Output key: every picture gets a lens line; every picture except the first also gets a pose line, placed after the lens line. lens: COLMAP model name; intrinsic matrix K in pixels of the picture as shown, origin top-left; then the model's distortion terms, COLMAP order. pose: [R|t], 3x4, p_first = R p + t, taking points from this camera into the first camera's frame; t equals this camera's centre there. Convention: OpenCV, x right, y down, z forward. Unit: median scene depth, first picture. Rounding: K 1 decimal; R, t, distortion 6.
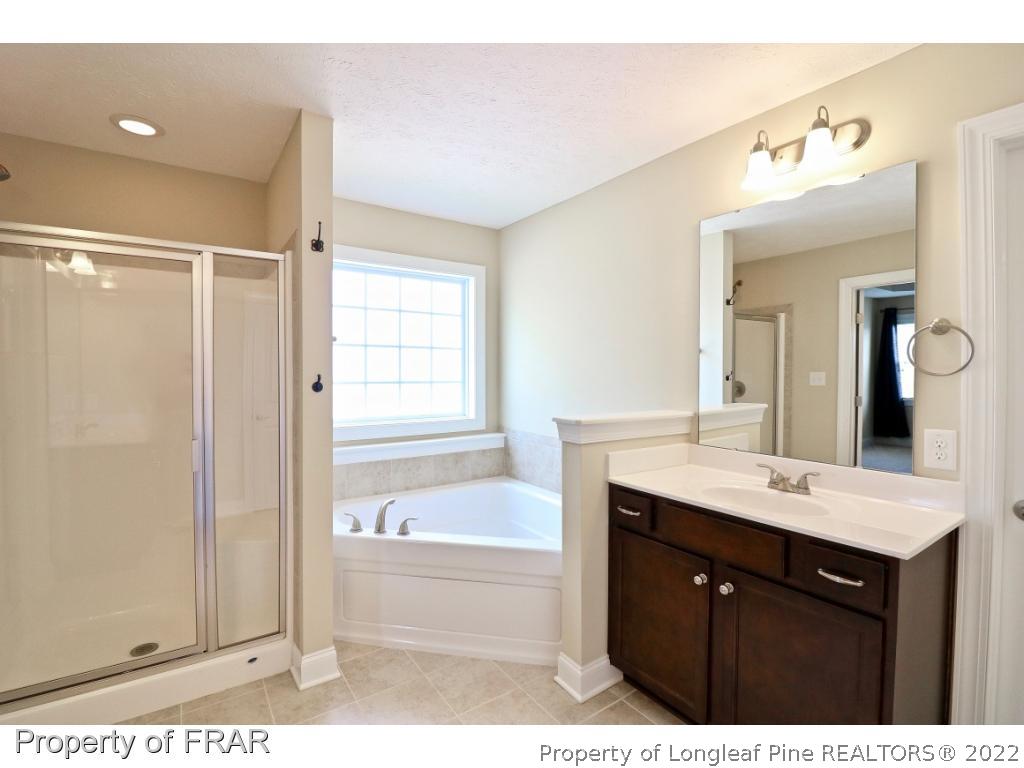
lens RADIAL K [[479.5, 0, 501.9], [0, 479.5, 377.5], [0, 0, 1]] dist [-0.012603, -0.001076]
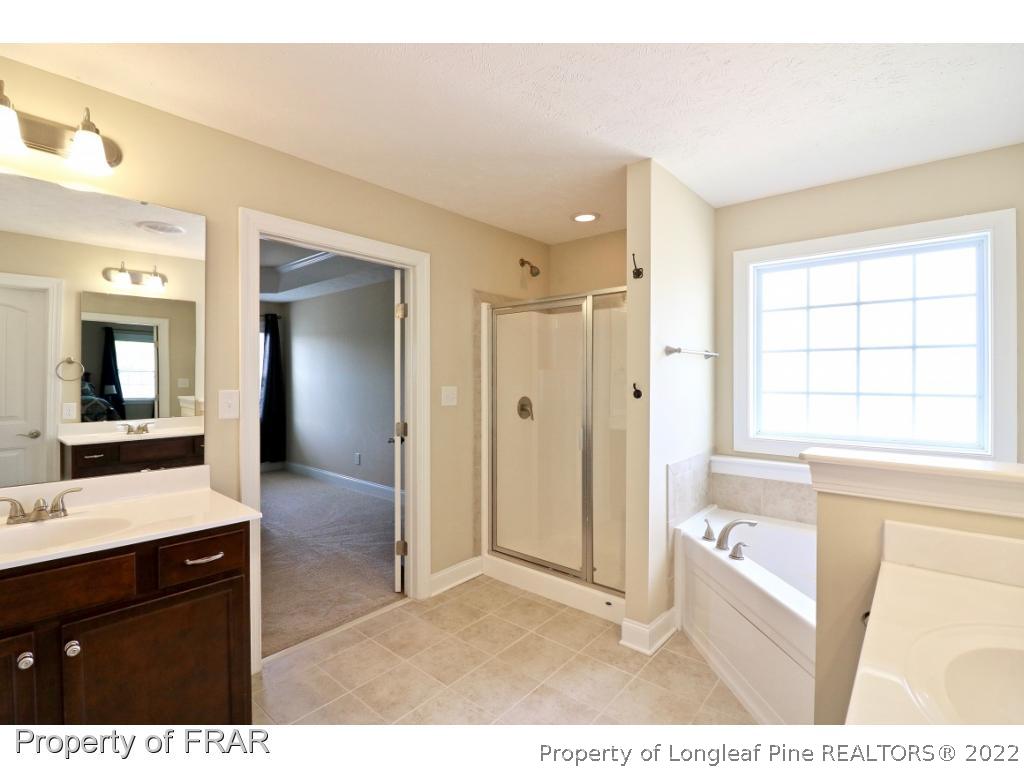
lens RADIAL K [[479.5, 0, 501.9], [0, 479.5, 377.5], [0, 0, 1]] dist [-0.012603, -0.001076]
pose [[0.259861, -0.001577, -0.965645, 0.637249], [-0.012562, 0.999909, -0.005014, -0.009960], [0.965564, 0.013434, 0.259817, 0.365484]]
